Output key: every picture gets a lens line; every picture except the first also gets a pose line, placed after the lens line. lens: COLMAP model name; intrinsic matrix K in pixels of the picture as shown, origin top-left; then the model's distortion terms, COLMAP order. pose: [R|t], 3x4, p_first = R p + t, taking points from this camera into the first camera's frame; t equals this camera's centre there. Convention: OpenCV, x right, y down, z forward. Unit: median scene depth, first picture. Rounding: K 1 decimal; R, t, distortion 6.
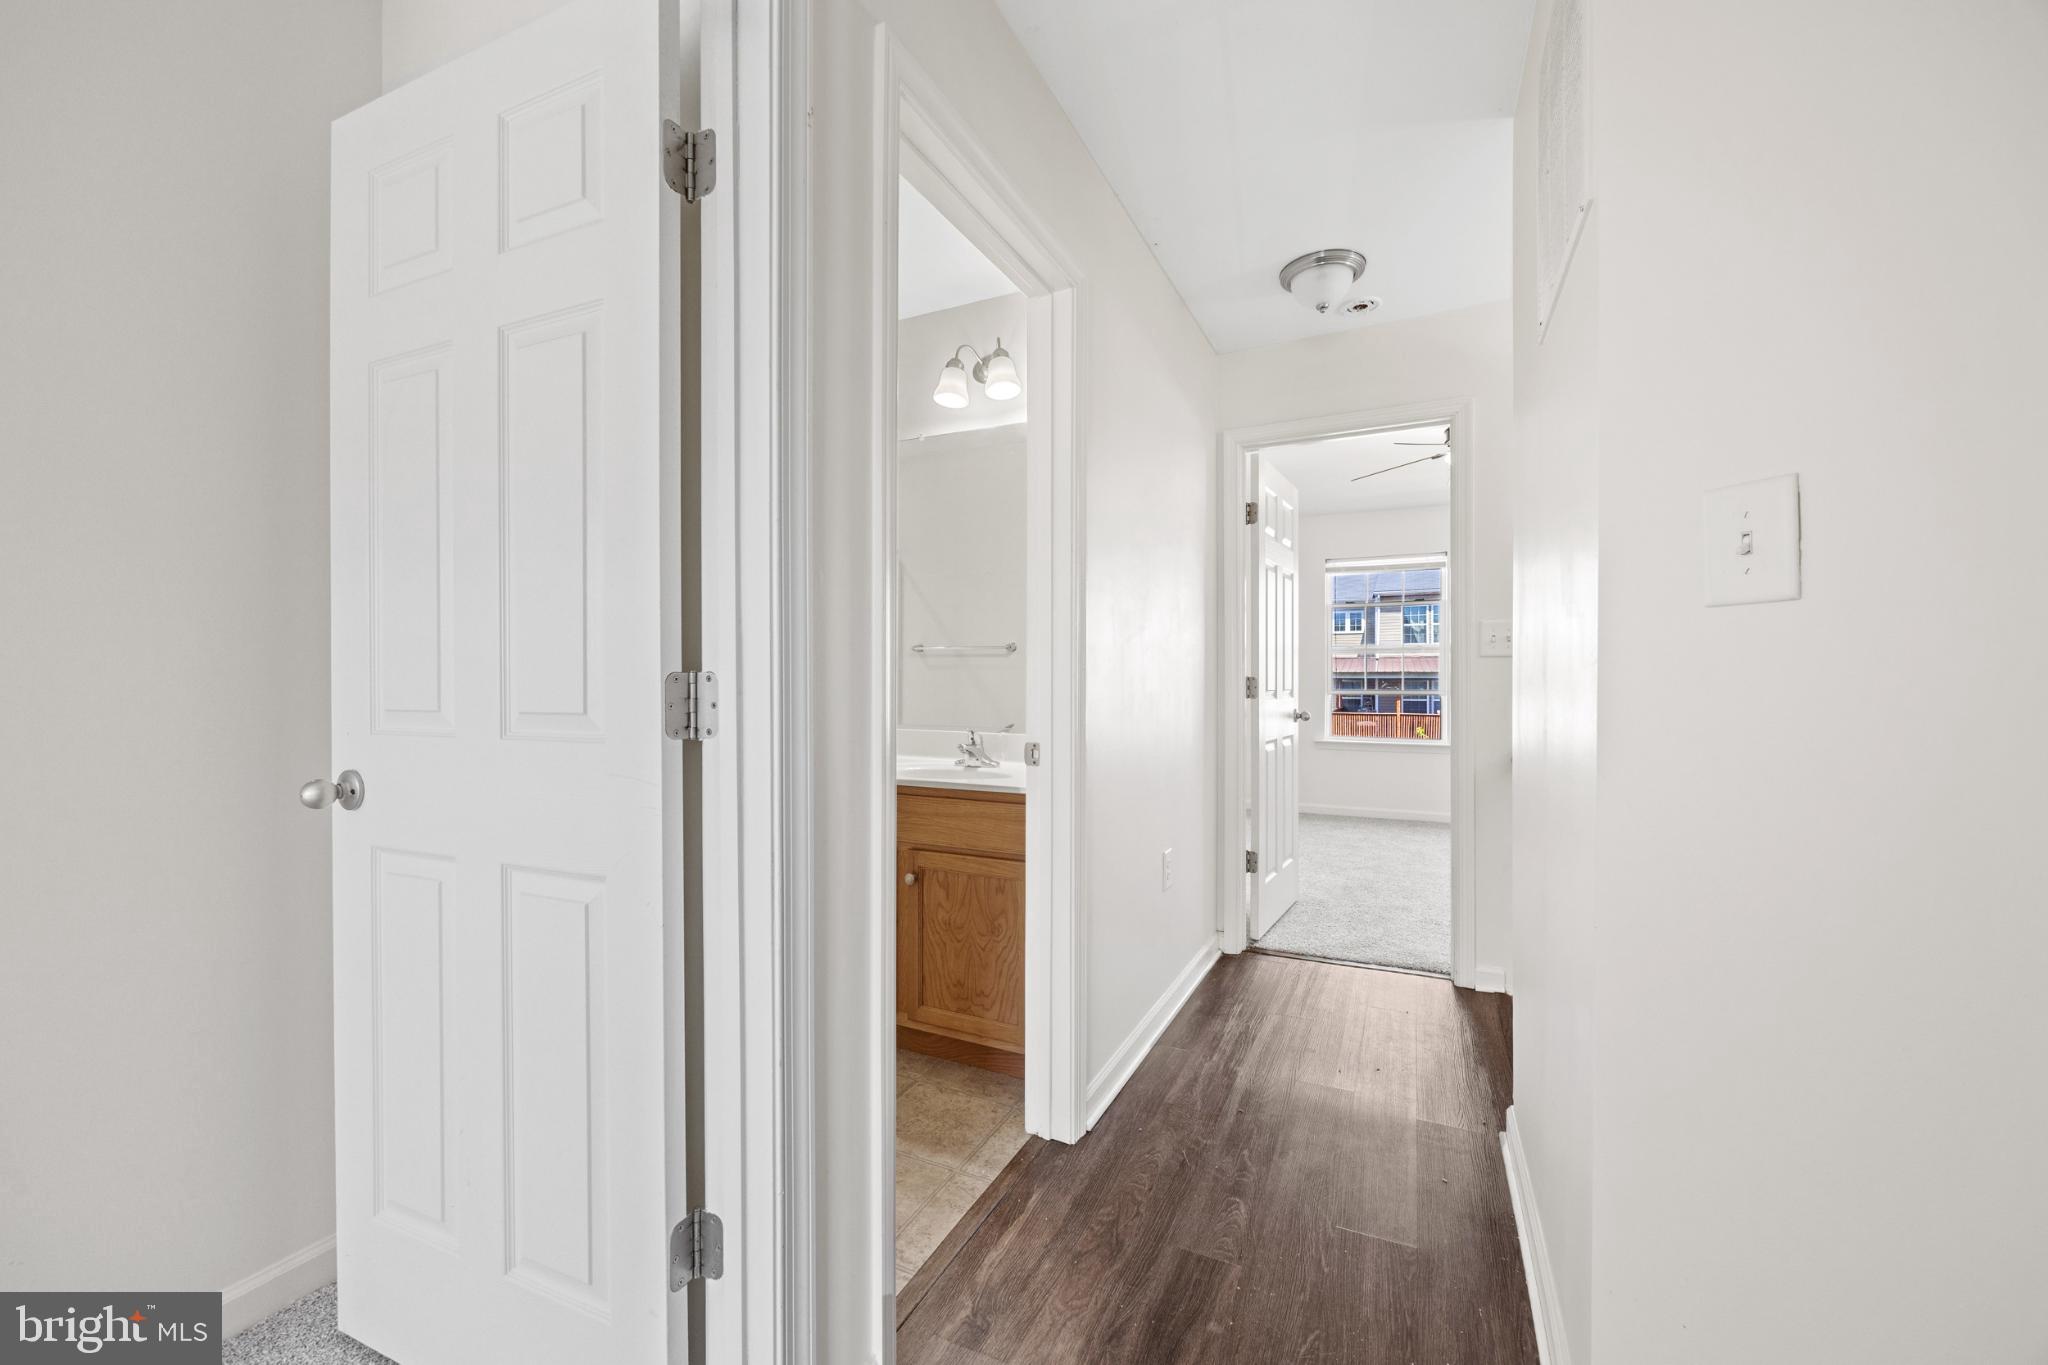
lens RADIAL K [[785.9, 0, 1024.0], [0, 785.9, 682.5], [0, 0, 1]] dist [-0.001490, -0.000218]
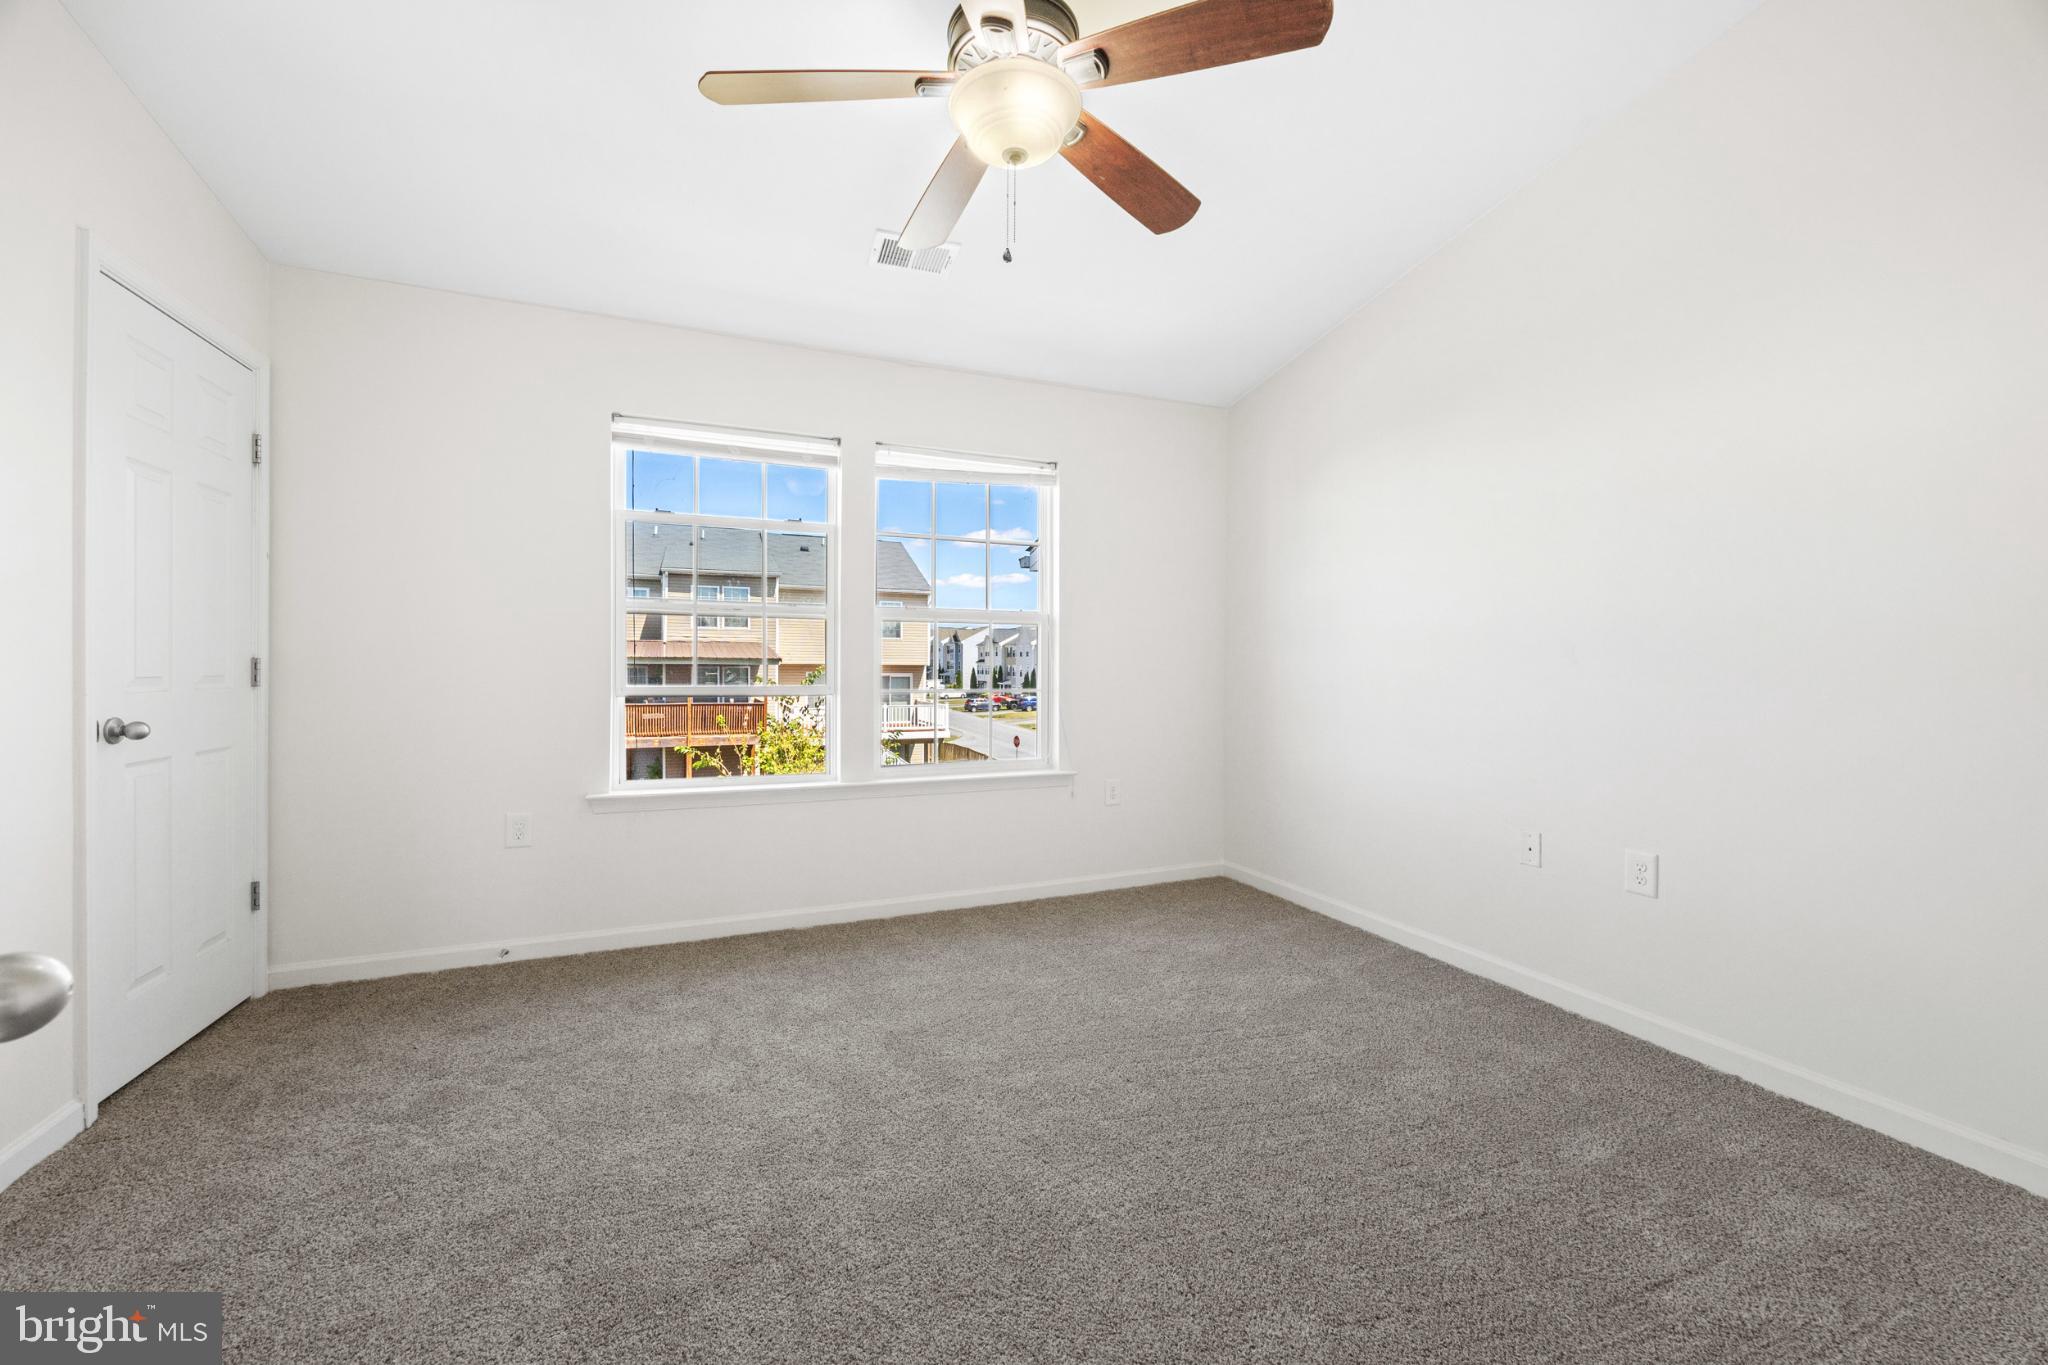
lens RADIAL K [[785.9, 0, 1024.0], [0, 785.9, 682.5], [0, 0, 1]] dist [-0.001490, -0.000218]
pose [[0.653113, -0.002618, 0.757256, 0.046533], [-0.010564, 0.999865, 0.012569, -0.000070], [-0.757187, -0.016208, 0.652997, 0.124415]]
